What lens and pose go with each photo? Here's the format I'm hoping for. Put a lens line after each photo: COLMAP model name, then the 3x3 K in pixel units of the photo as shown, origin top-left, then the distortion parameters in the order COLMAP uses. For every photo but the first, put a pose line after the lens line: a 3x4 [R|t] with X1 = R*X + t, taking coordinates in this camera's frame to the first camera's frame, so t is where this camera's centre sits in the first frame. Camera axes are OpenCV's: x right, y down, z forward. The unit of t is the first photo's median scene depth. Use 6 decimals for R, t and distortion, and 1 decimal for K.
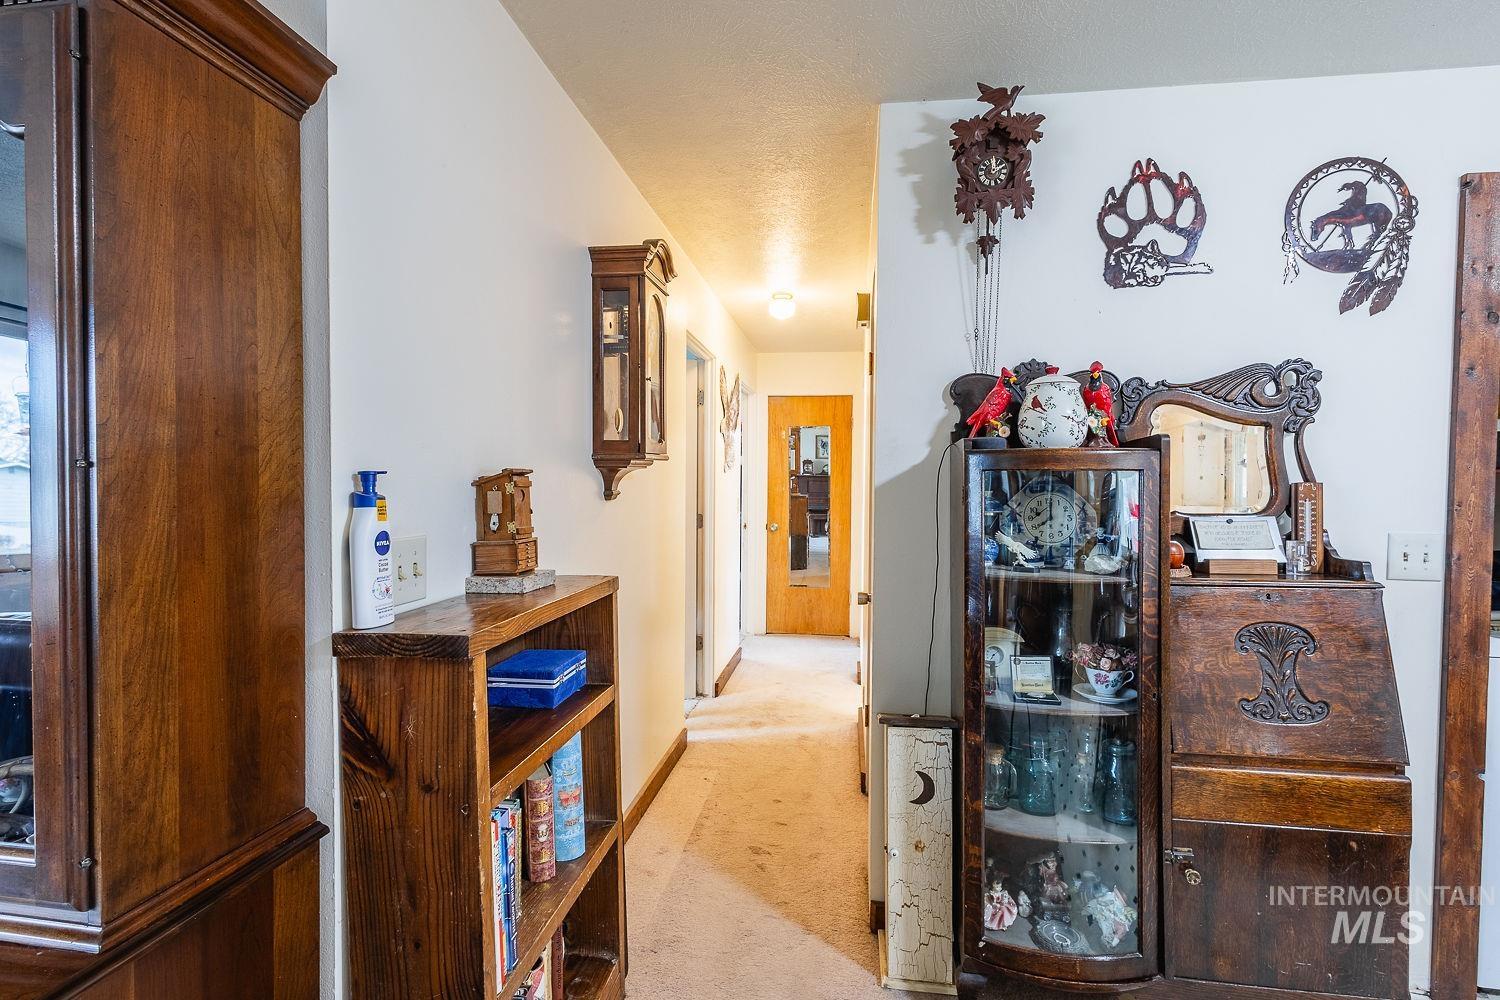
lens RADIAL K [[695.7, 0, 748.7], [0, 695.7, 502.4], [0, 0, 1]] dist [0.004472, -0.004717]
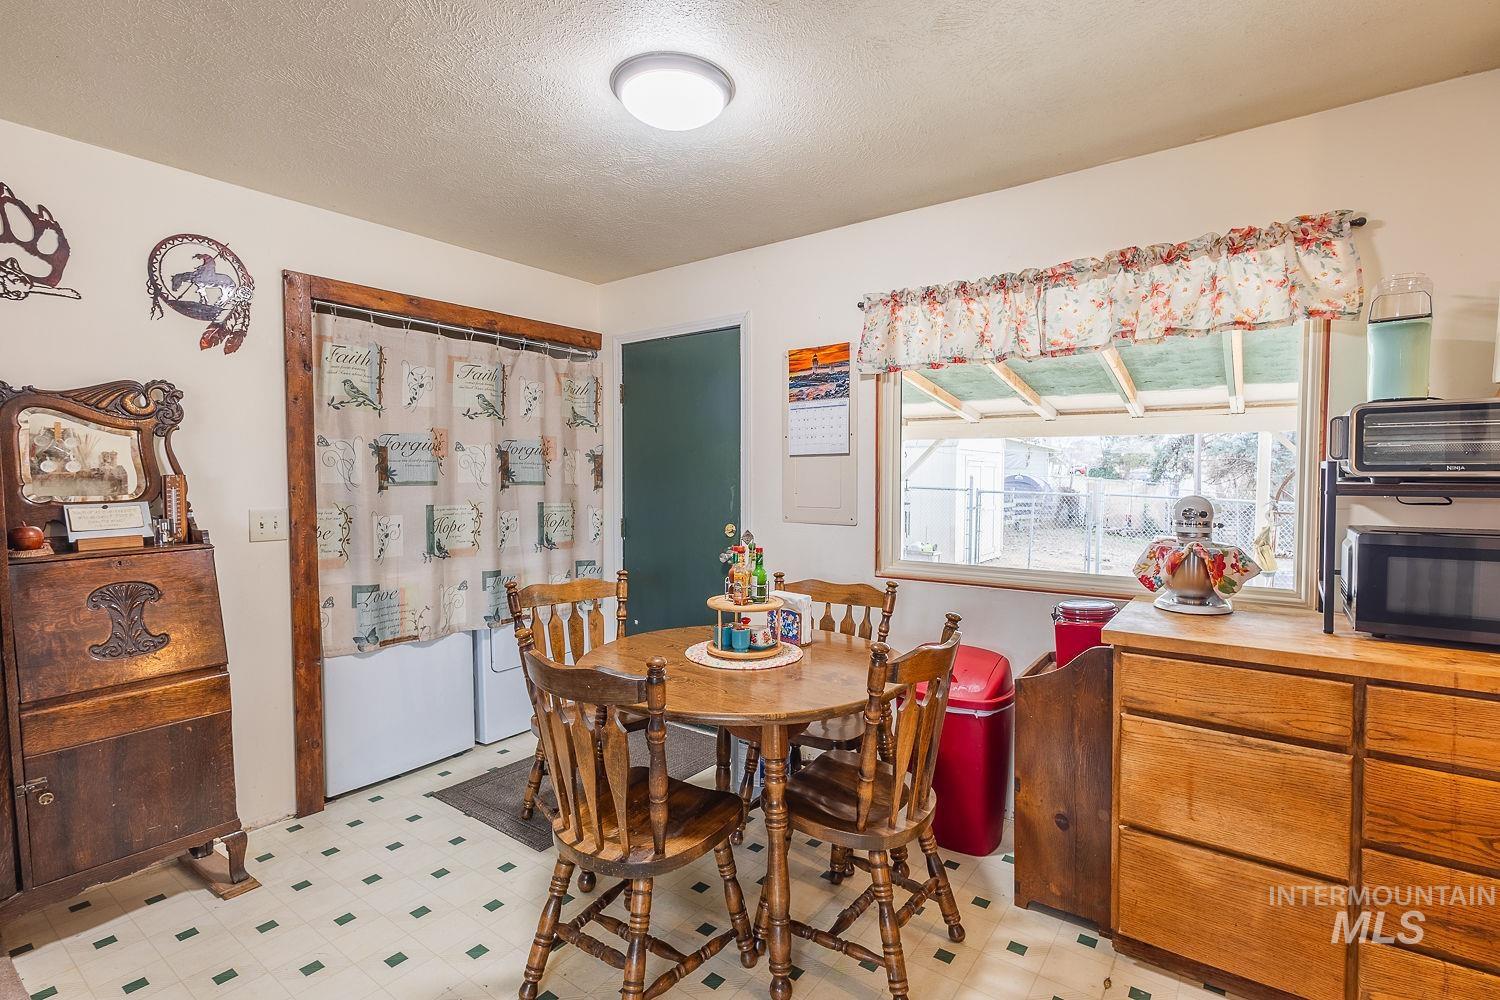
lens RADIAL K [[695.7, 0, 748.7], [0, 695.7, 502.4], [0, 0, 1]] dist [0.004472, -0.004717]
pose [[0.460014, -0.045189, 0.886761, 0.127125], [0.037148, 0.998809, 0.031628, 0.022198], [-0.887134, 0.018392, 0.461145, -0.572036]]
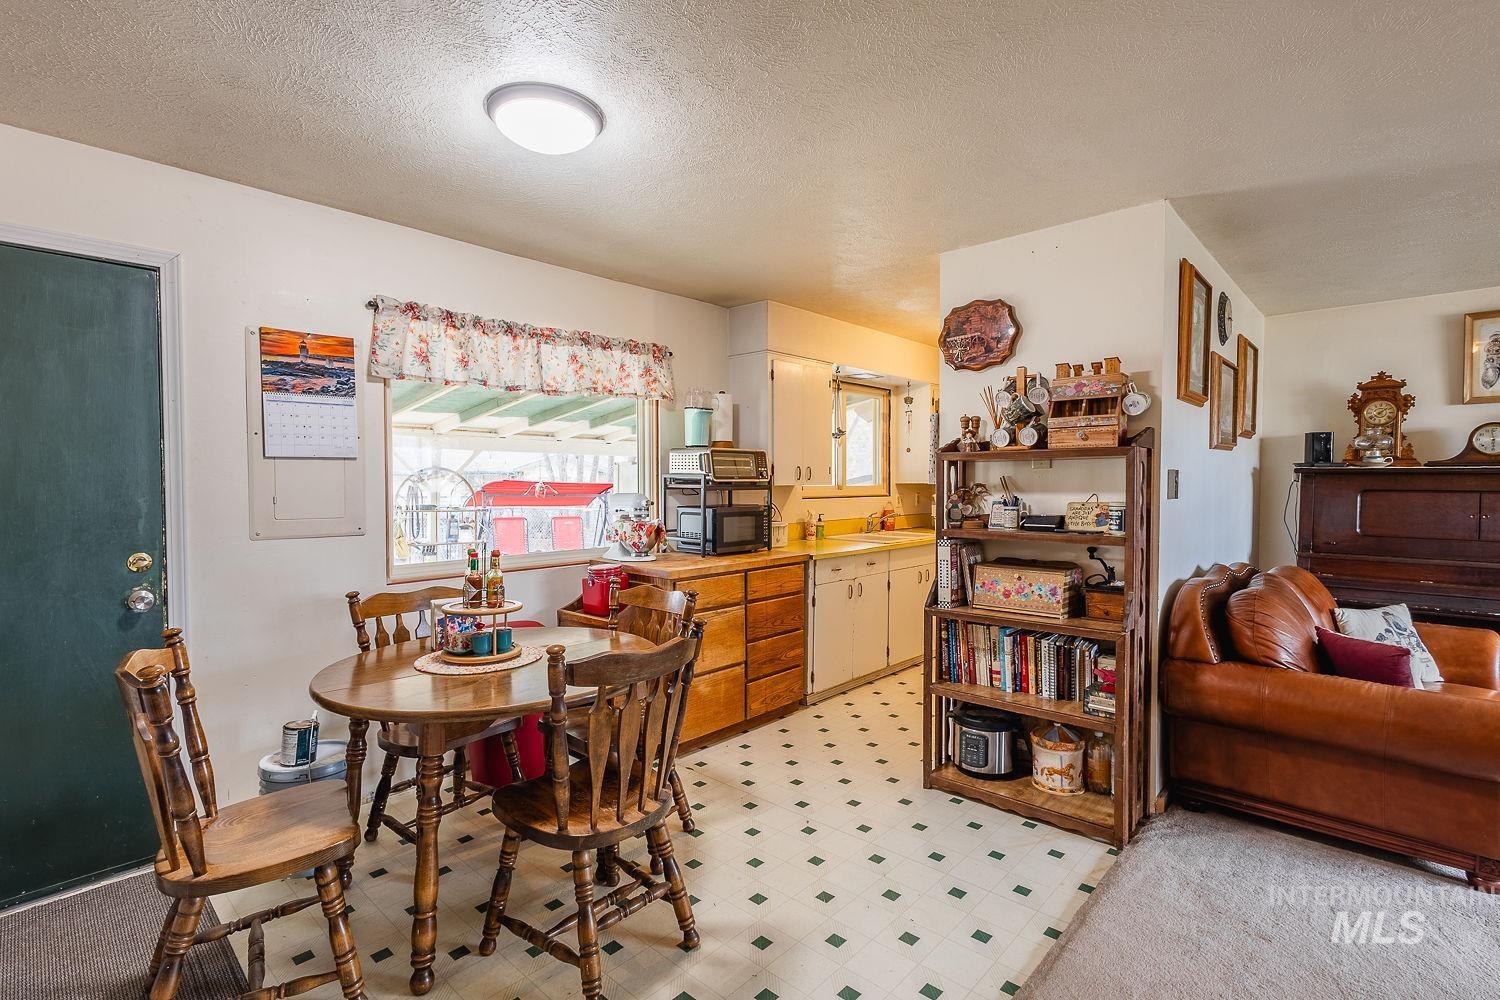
lens RADIAL K [[695.7, 0, 748.7], [0, 695.7, 502.4], [0, 0, 1]] dist [0.004472, -0.004717]
pose [[-0.830600, -0.025724, 0.556275, 0.129423], [0.013891, 0.997665, 0.066877, -0.025055], [-0.556696, 0.063275, -0.828303, 0.753485]]
